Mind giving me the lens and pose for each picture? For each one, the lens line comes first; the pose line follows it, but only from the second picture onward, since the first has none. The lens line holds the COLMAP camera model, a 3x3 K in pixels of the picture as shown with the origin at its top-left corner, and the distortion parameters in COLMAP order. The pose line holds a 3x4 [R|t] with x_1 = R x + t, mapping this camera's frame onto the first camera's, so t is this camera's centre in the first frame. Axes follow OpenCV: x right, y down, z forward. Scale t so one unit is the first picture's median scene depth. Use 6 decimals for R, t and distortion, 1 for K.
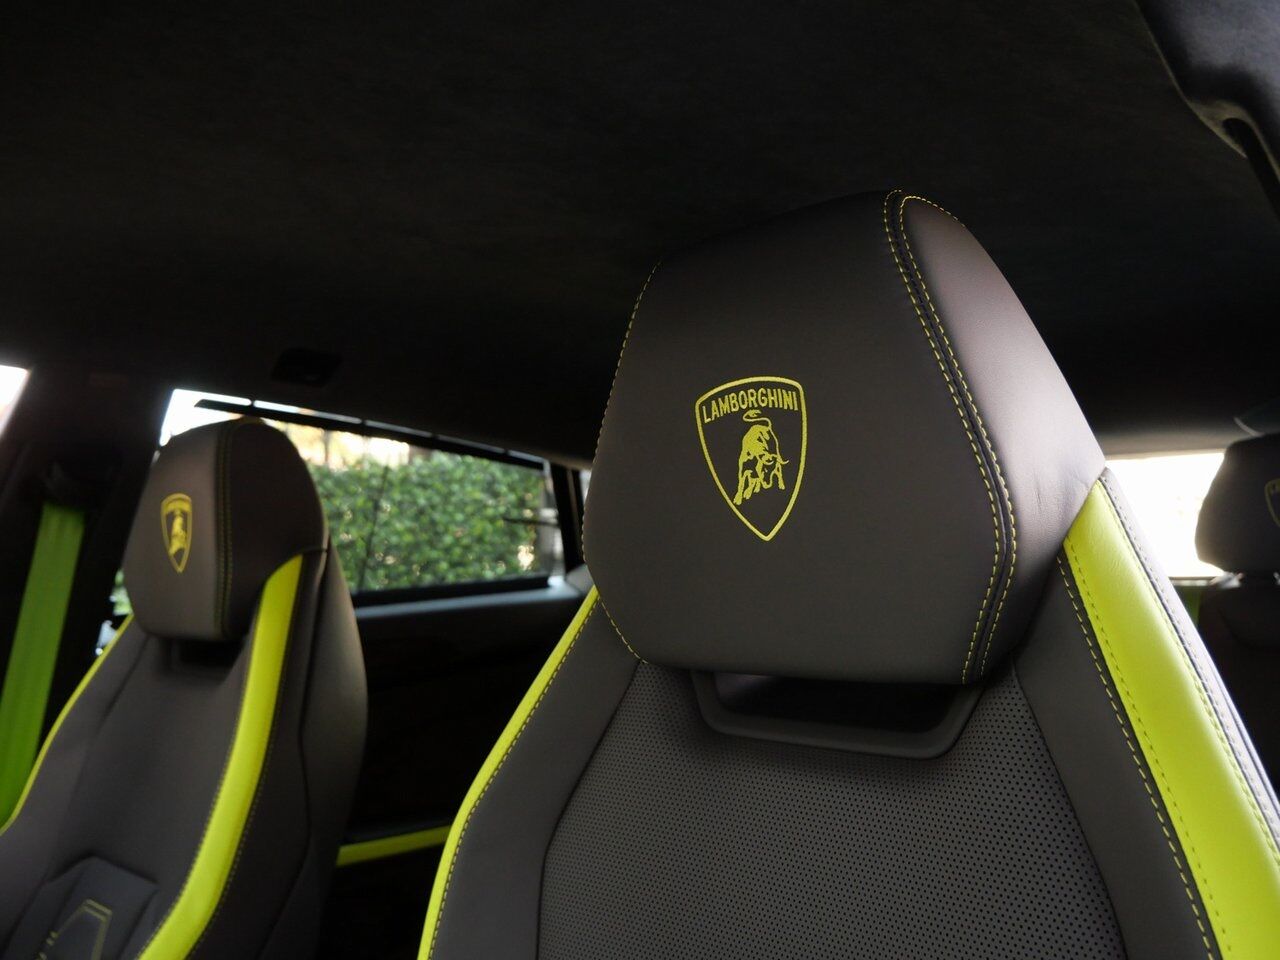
lens RADIAL K [[1137.3, 0, 640.0], [0, 1137.3, 480.0], [0, 0, 1]] dist [0.002365, -0.000627]
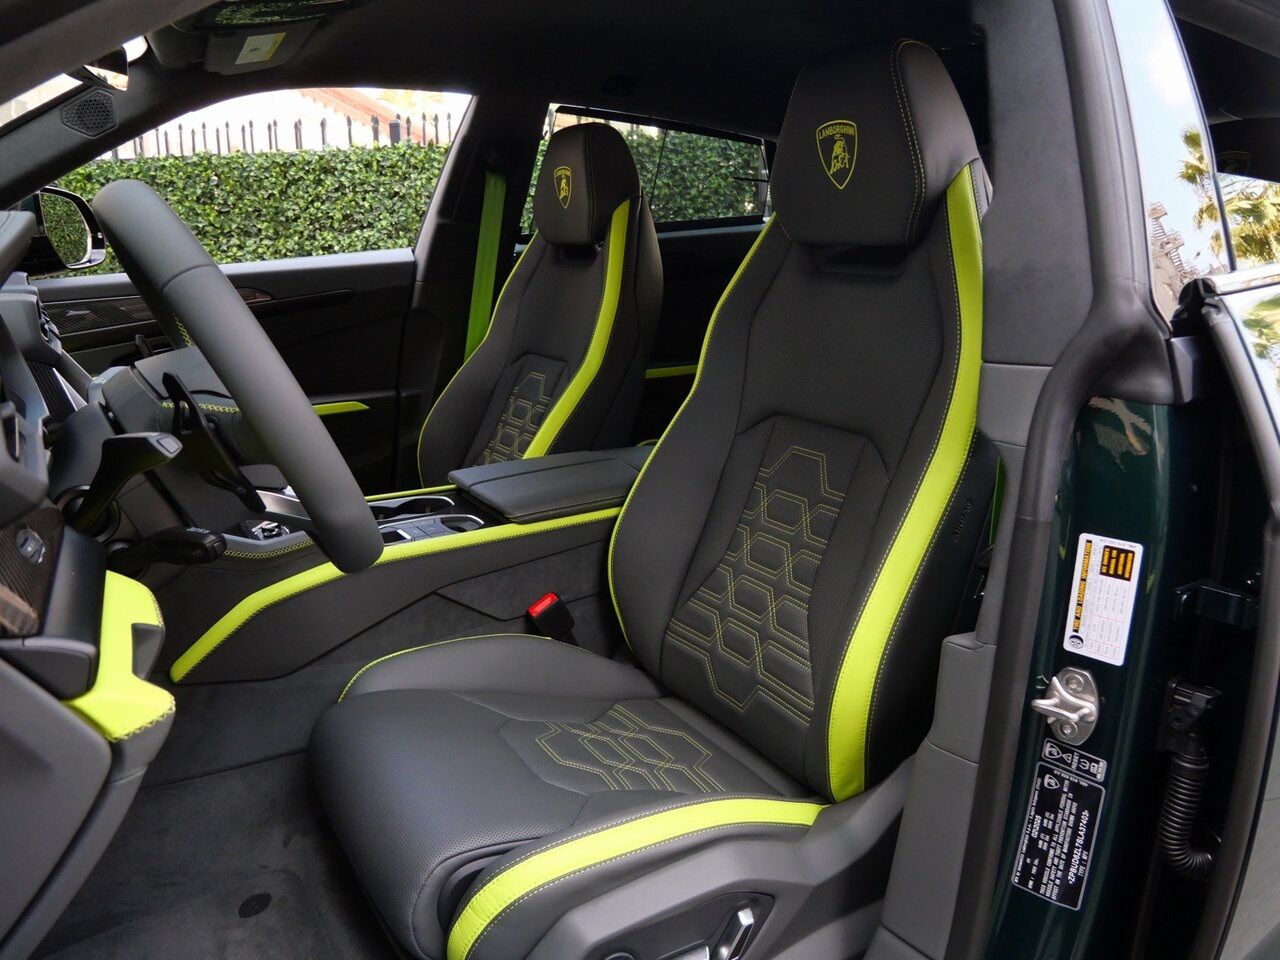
lens RADIAL K [[911.1, 0, 635.9], [0, 911.1, 499.4], [0, 0, 1]] dist [-0.086935, 0.056229]
pose [[0.976044, 0.064770, -0.207708, 0.042856], [0.016845, 0.929299, 0.368944, -0.016983], [0.216920, -0.363605, 0.905946, -0.390097]]
